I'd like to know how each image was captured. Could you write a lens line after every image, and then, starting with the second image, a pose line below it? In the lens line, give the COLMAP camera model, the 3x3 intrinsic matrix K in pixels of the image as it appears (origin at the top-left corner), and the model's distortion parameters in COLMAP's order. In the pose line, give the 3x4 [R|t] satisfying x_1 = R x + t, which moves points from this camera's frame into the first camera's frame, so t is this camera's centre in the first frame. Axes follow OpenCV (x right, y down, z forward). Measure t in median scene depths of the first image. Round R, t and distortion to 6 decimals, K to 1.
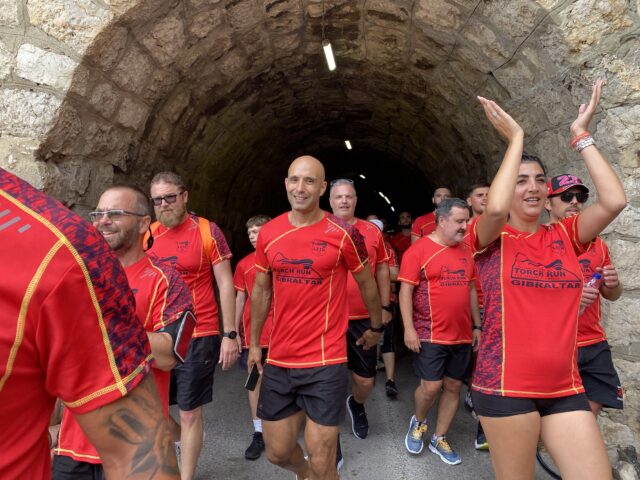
lens RADIAL K [[490.5, 0, 317.4], [0, 490.5, 239.8], [0, 0, 1]] dist [0.000494, -0.008503]
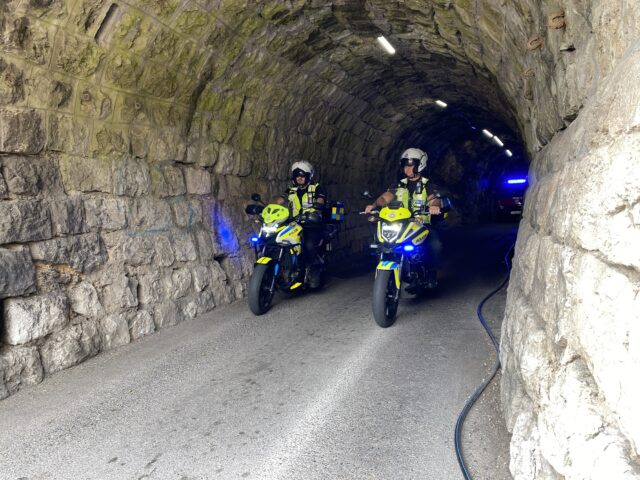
lens RADIAL K [[486.1, 0, 320.3], [0, 486.1, 249.1], [0, 0, 1]] dist [0.002604, -0.000441]
pose [[0.965400, 0.016414, -0.260258, 0.315034], [0.011686, 0.994291, 0.106060, 0.042389], [0.260513, -0.105432, 0.959696, 0.559503]]
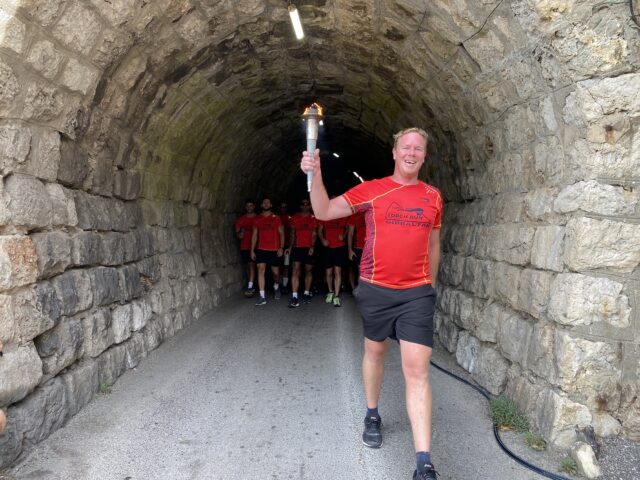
lens RADIAL K [[486.7, 0, 320.0], [0, 486.7, 240.0], [0, 0, 1]] dist [0.000083, -0.003055]
pose [[0.998628, 0.009991, 0.051394, 0.030026], [-0.012095, 0.999095, 0.040782, 0.008449], [-0.050940, -0.041347, 0.997845, 0.042384]]
